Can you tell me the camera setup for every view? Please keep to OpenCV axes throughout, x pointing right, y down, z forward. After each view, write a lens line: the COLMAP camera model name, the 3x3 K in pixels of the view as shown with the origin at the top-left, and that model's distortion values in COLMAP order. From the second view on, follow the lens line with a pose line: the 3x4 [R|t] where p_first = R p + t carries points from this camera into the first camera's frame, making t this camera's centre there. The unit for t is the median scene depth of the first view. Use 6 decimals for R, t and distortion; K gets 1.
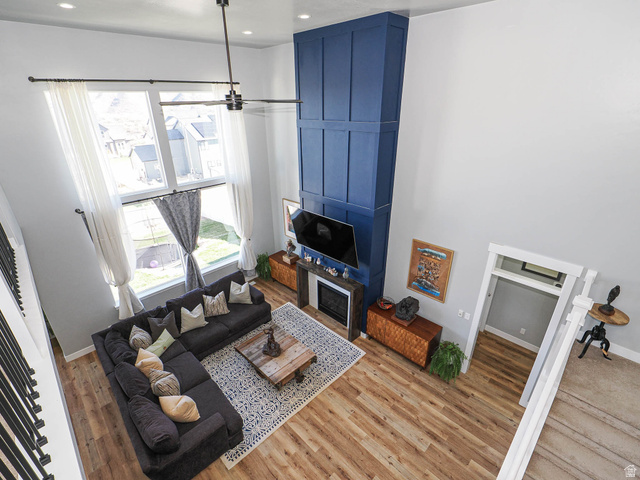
lens RADIAL K [[306.8, 0, 315.5], [0, 306.8, 240.5], [0, 0, 1]] dist [-0.004728, -0.000693]
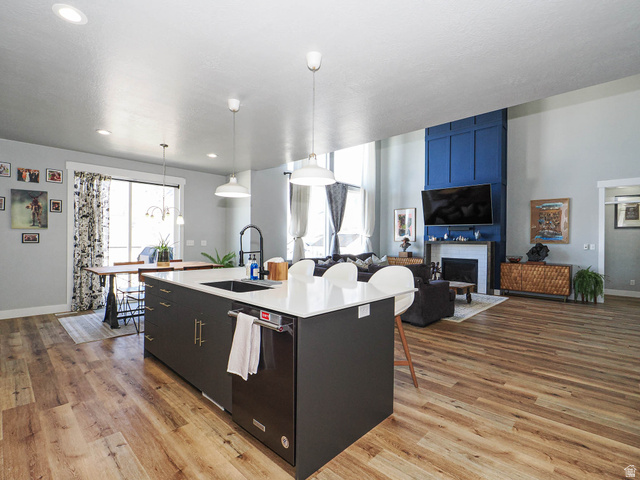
lens RADIAL K [[315.2, 0, 320.0], [0, 315.2, 240.0], [0, 0, 1]] dist [-0.004078, -0.001076]
pose [[0.999215, 0.027568, 0.028465, -0.671402], [-0.013226, 0.909160, -0.416237, 0.773876], [-0.037354, 0.415533, 0.908811, -0.158301]]
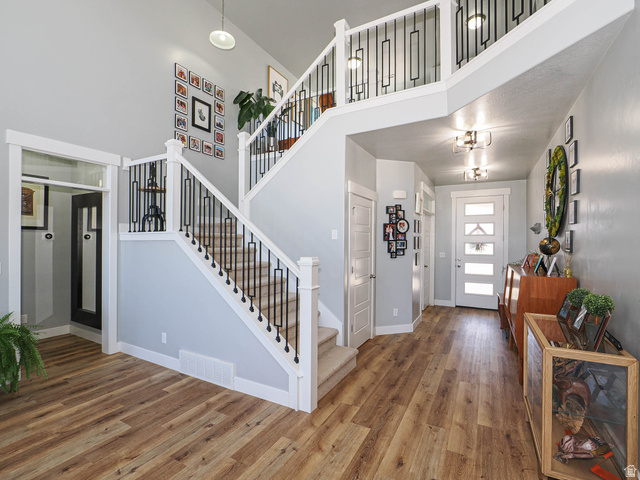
lens RADIAL K [[306.8, 0, 315.5], [0, 306.8, 240.5], [0, 0, 1]] dist [-0.004728, -0.000693]
pose [[-0.279778, 0.019703, 0.959863, -0.232976], [0.396371, 0.912974, 0.096793, 0.379448], [-0.874422, 0.407542, -0.263239, 0.590147]]
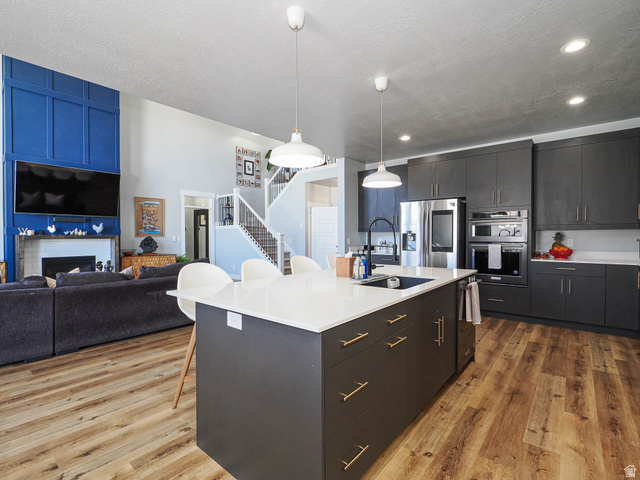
lens RADIAL K [[306.8, 0, 315.5], [0, 306.8, 240.5], [0, 0, 1]] dist [-0.004728, -0.000693]
pose [[-0.092927, 0.004332, 0.995663, -1.239987], [0.418134, 0.907708, 0.035076, 0.505788], [-0.903619, 0.419581, -0.086162, 0.464844]]
